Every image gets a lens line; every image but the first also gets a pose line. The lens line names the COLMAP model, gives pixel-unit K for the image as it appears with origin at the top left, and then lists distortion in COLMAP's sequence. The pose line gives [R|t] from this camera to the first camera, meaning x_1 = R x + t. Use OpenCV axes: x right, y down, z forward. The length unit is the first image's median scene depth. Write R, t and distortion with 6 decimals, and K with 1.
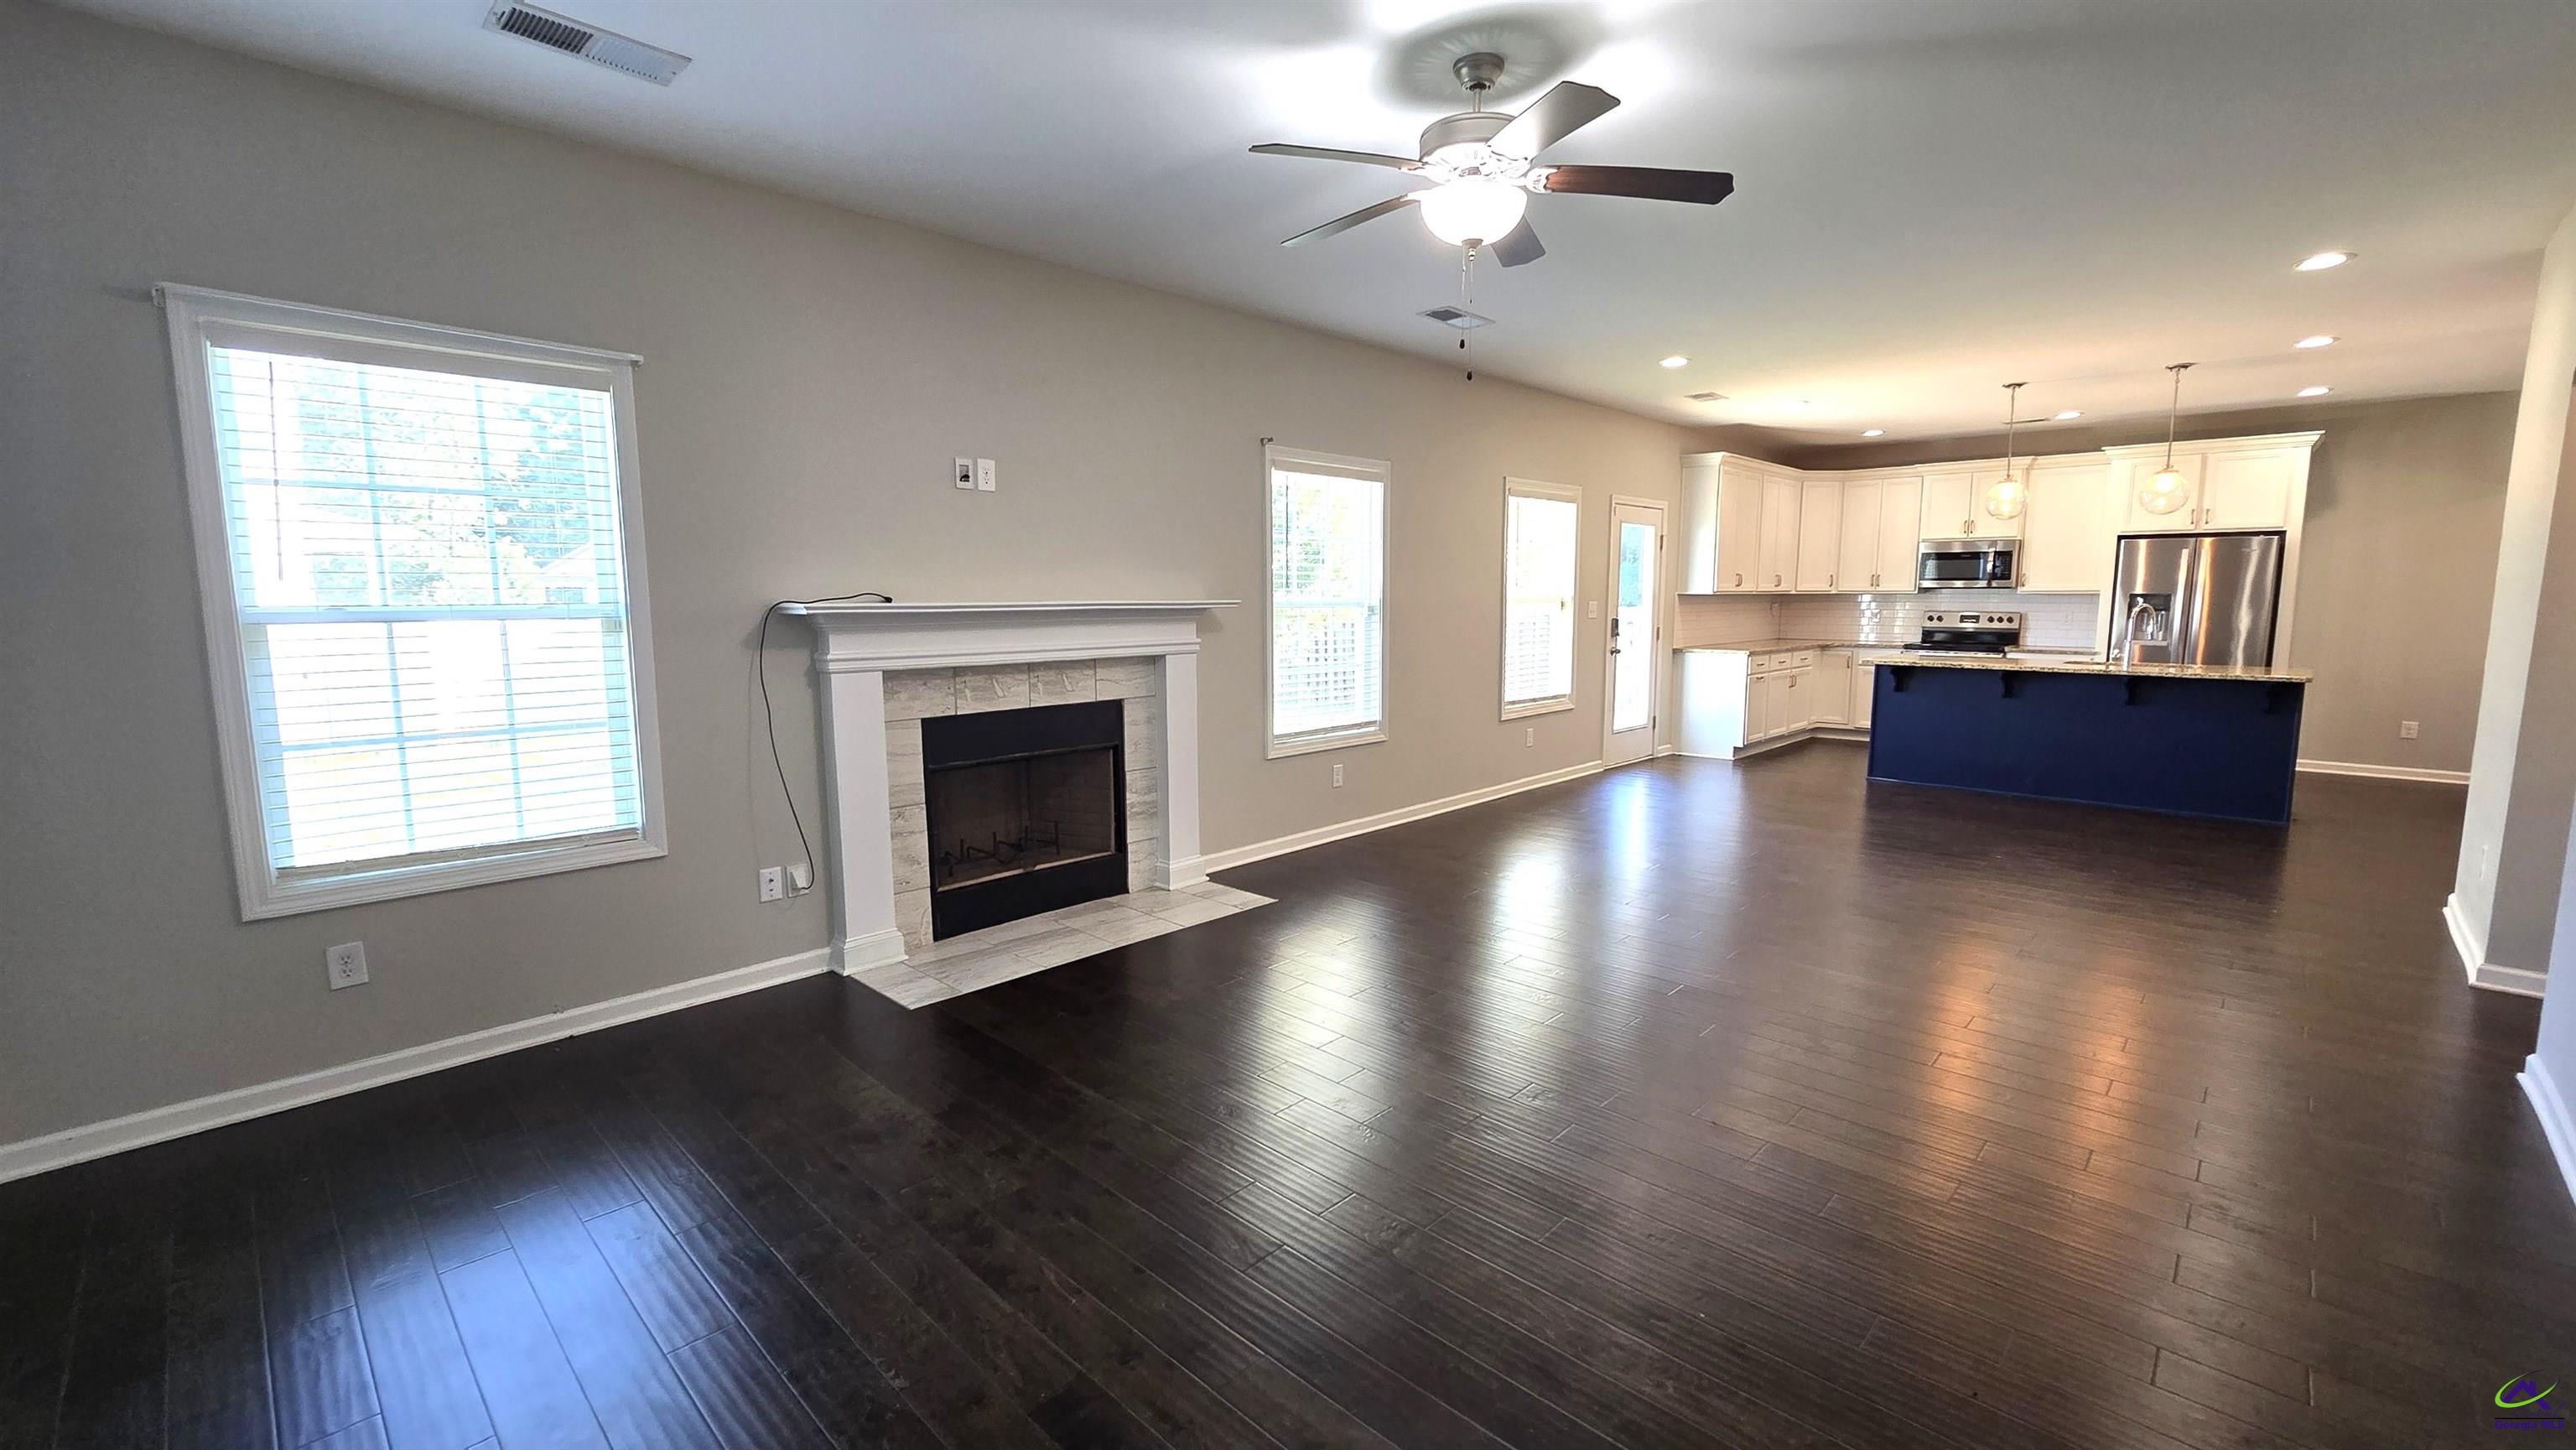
lens RADIAL K [[1058.1, 0, 1295.8], [0, 1058.1, 716.5], [0, 0, 1]] dist [-0.000516, -0.000518]
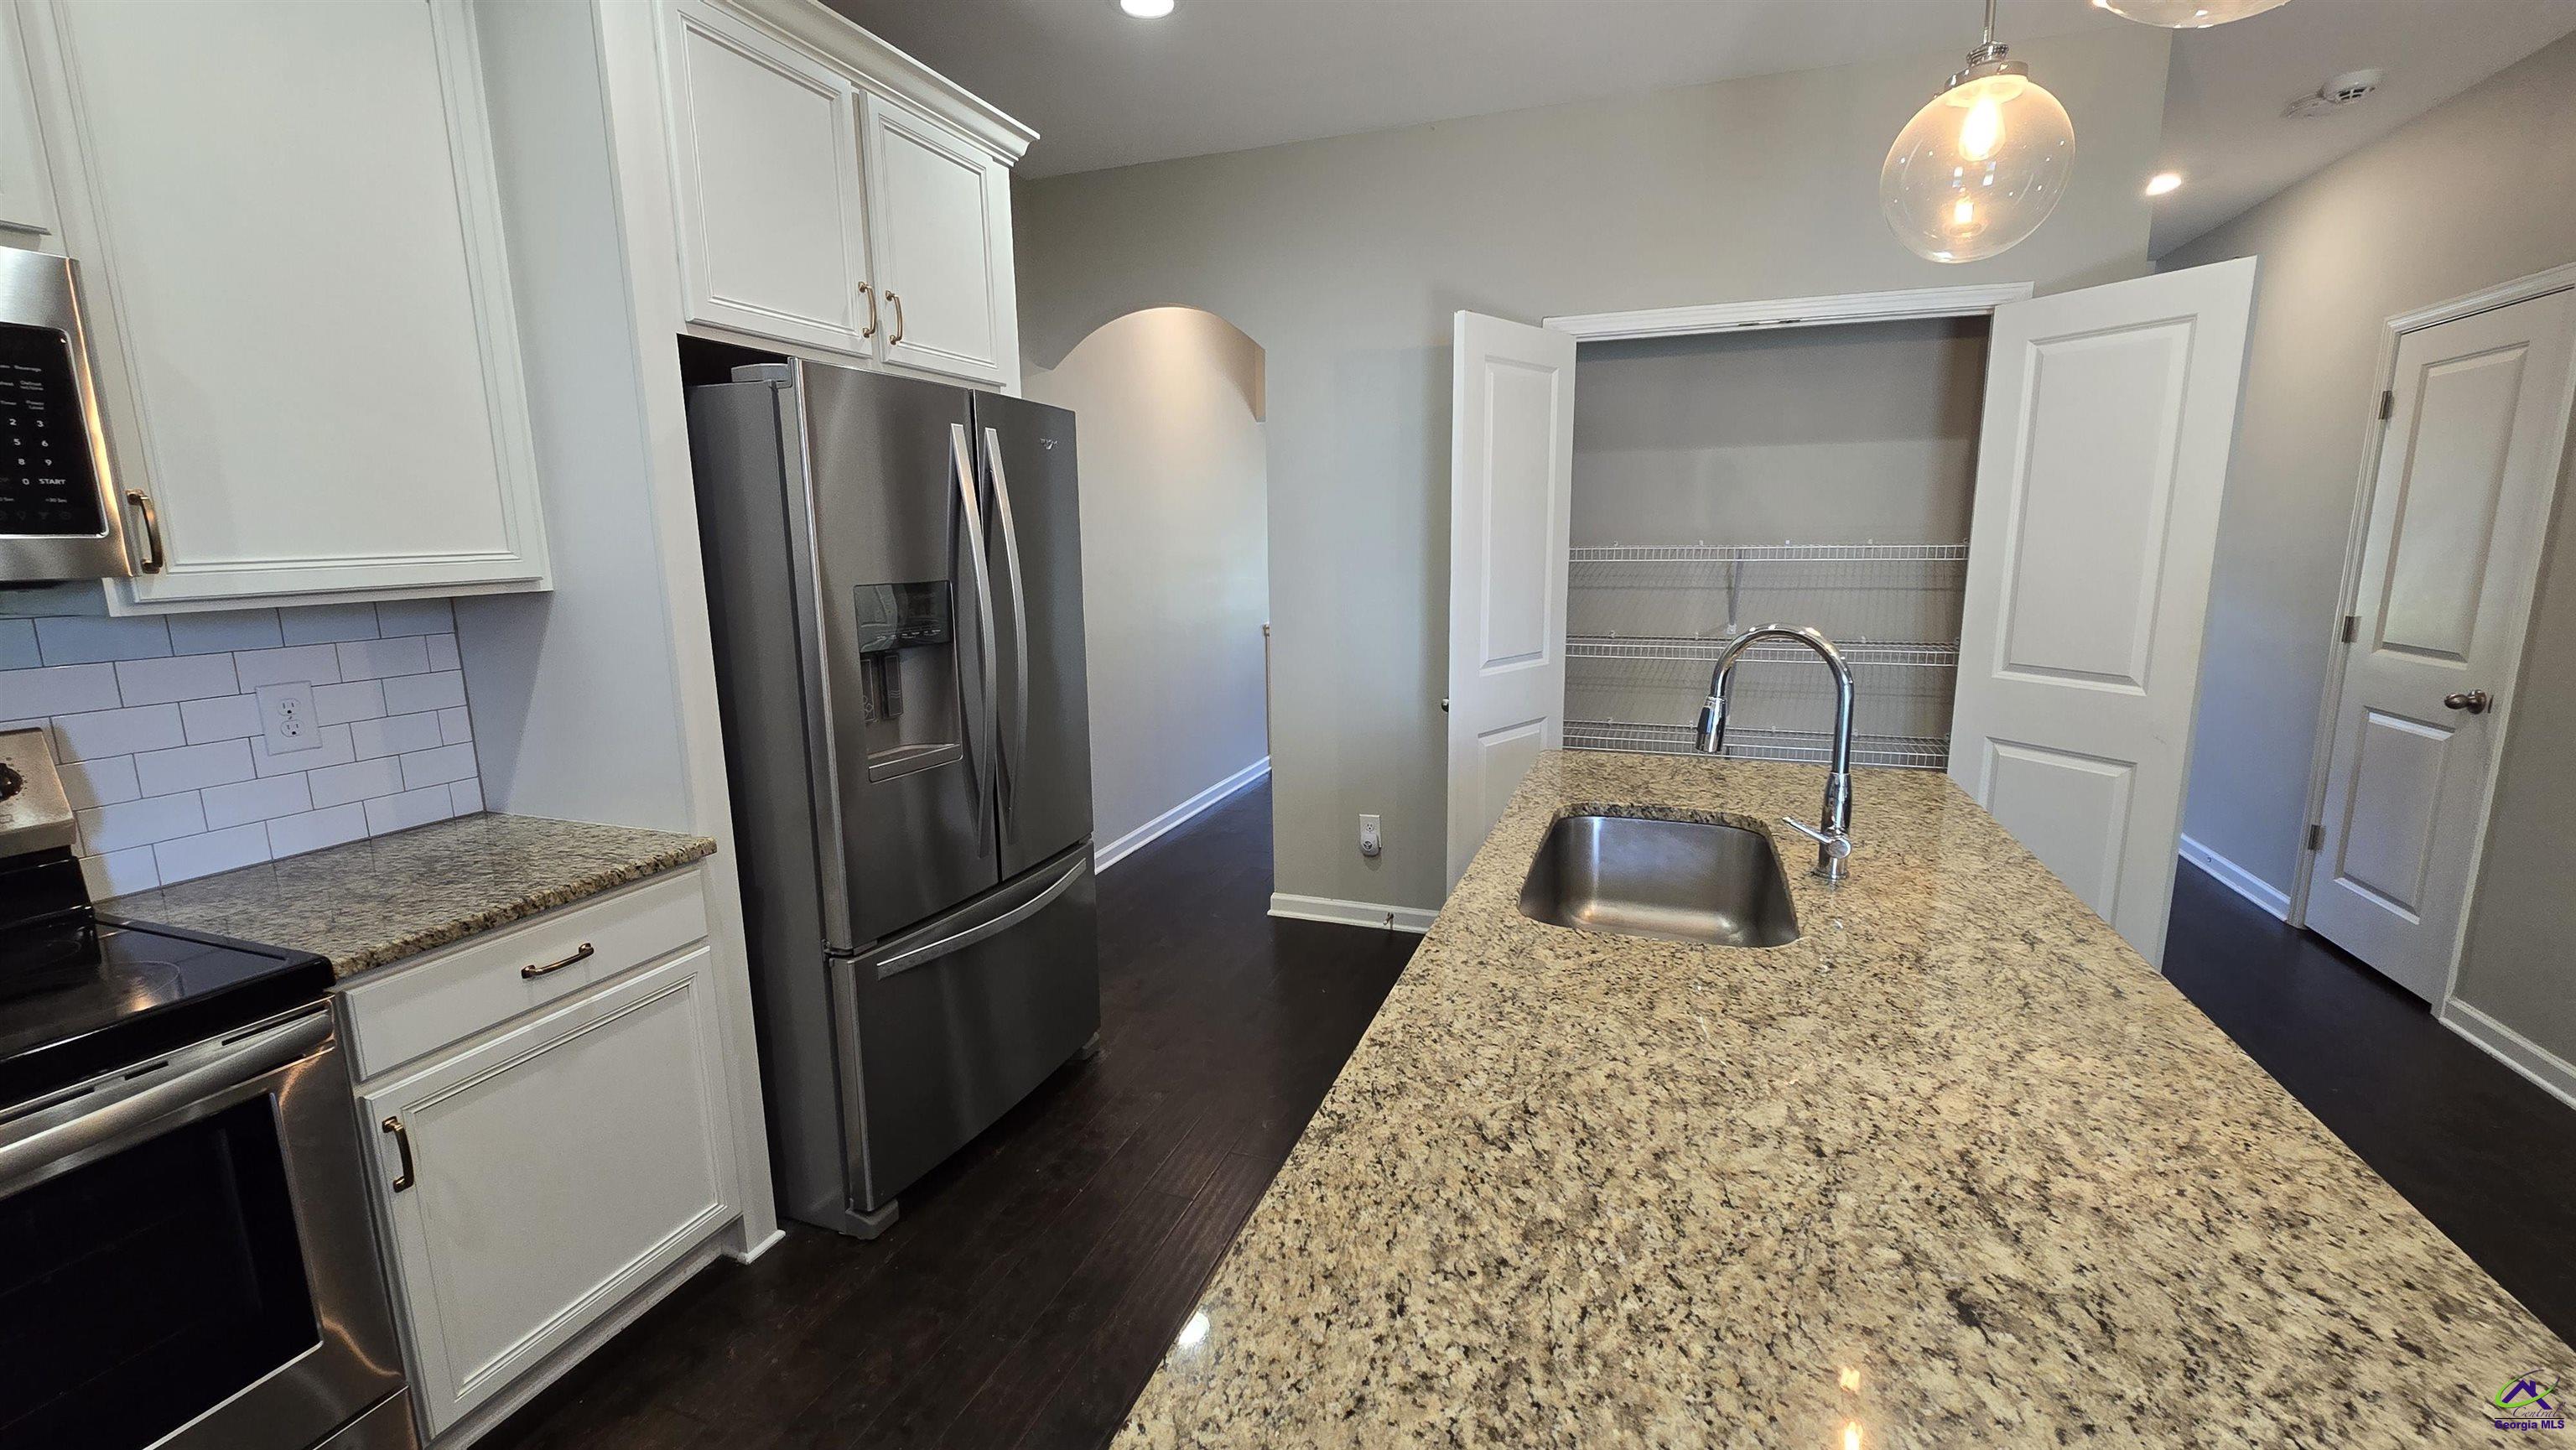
lens RADIAL K [[1042.9, 0, 1303.6], [0, 1042.9, 726.1], [0, 0, 1]] dist [-0.002208, -0.000261]
pose [[-0.416581, -0.157643, 0.895326, 0.493615], [0.124790, 0.965612, 0.228081, -0.121533], [-0.900493, 0.206742, -0.382584, 0.960131]]
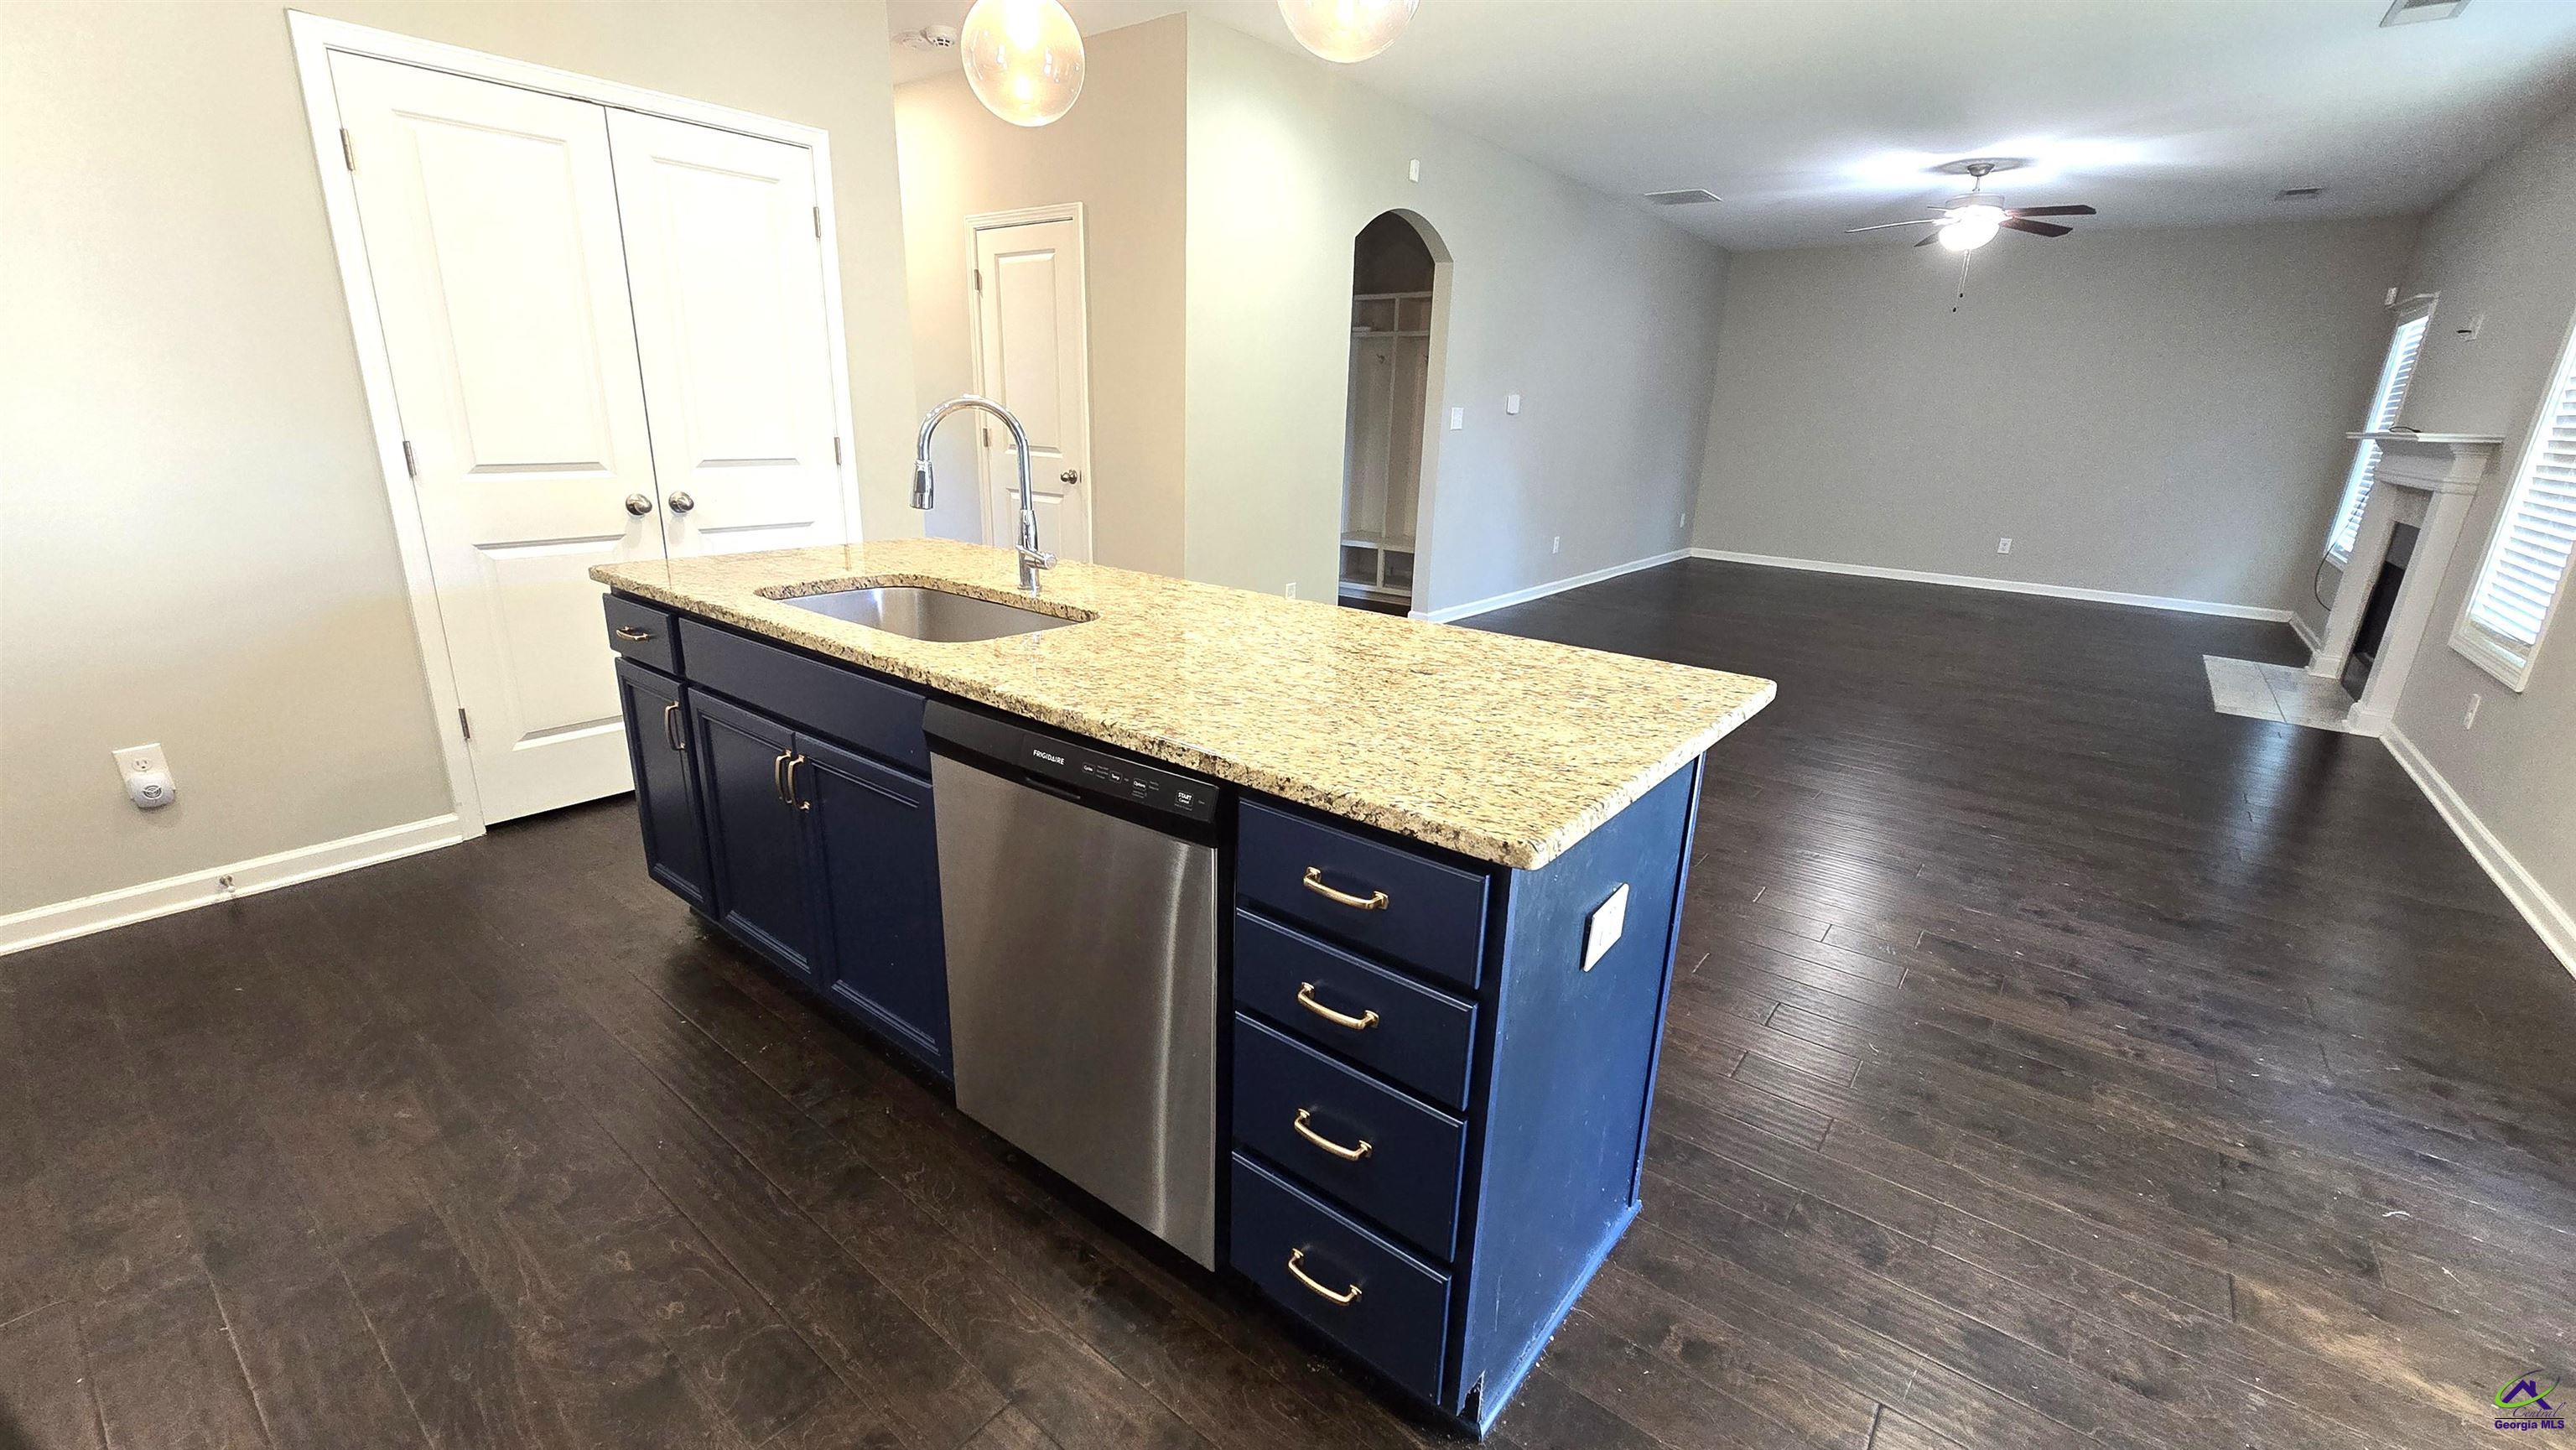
lens RADIAL K [[1057.9, 0, 1277.7], [0, 1057.9, 727.6], [0, 0, 1]] dist [0.000500, -0.000091]
pose [[-0.994398, 0.003215, -0.105655, 0.589902], [-0.040345, 0.912323, 0.407478, -0.117517], [0.097701, 0.409458, -0.907082, 1.069031]]
